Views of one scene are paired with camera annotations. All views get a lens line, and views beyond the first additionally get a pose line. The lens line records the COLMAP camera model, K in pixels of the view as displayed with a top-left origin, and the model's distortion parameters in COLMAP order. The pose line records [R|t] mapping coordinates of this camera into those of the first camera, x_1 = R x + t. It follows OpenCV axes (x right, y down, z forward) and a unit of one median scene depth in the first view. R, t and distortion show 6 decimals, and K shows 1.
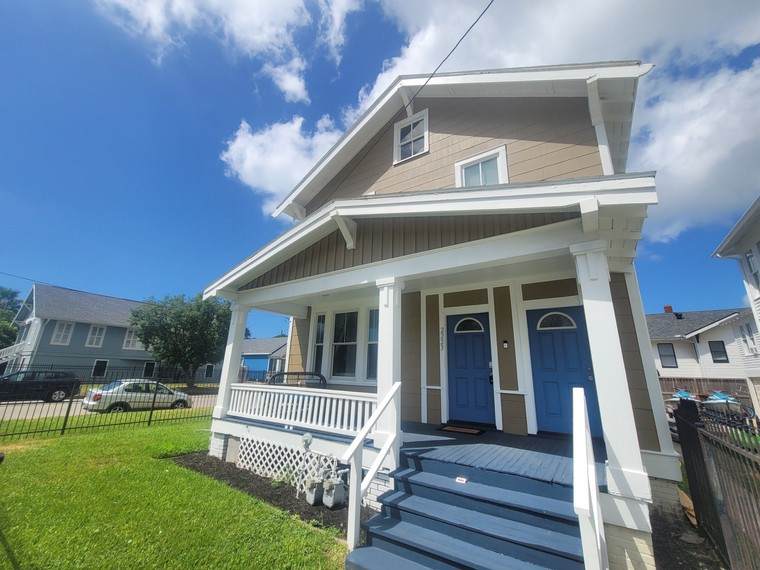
lens RADIAL K [[309.3, 0, 384.1], [0, 309.3, 284.5], [0, 0, 1]] dist [0.000623, -0.000011]
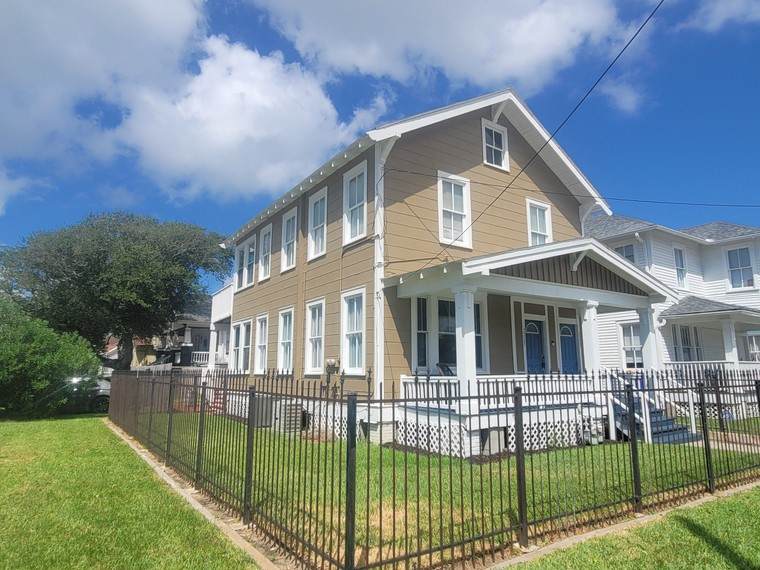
lens RADIAL K [[477.3, 0, 384.5], [0, 477.3, 286.1], [0, 0, 1]] dist [0.004420, 0.001000]
pose [[0.370987, 0.135364, 0.918719, -2.031179], [-0.244636, 0.968619, -0.043930, 0.209930], [-0.895836, -0.208454, 0.392460, 0.811632]]
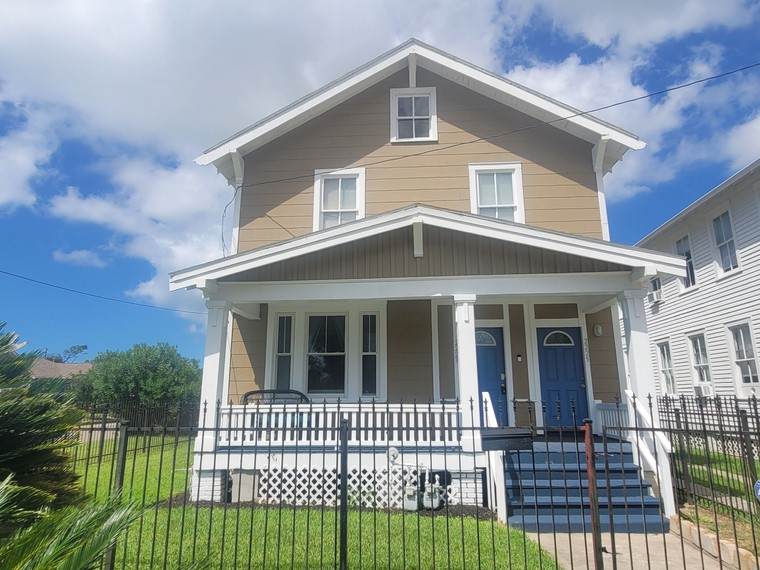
lens RADIAL K [[477.3, 0, 384.5], [0, 477.3, 286.1], [0, 0, 1]] dist [0.004420, 0.001000]
pose [[0.866703, 0.081622, 0.492102, -0.805350], [-0.111260, 0.993301, 0.031200, -0.053953], [-0.486259, -0.081793, 0.869978, -0.196894]]
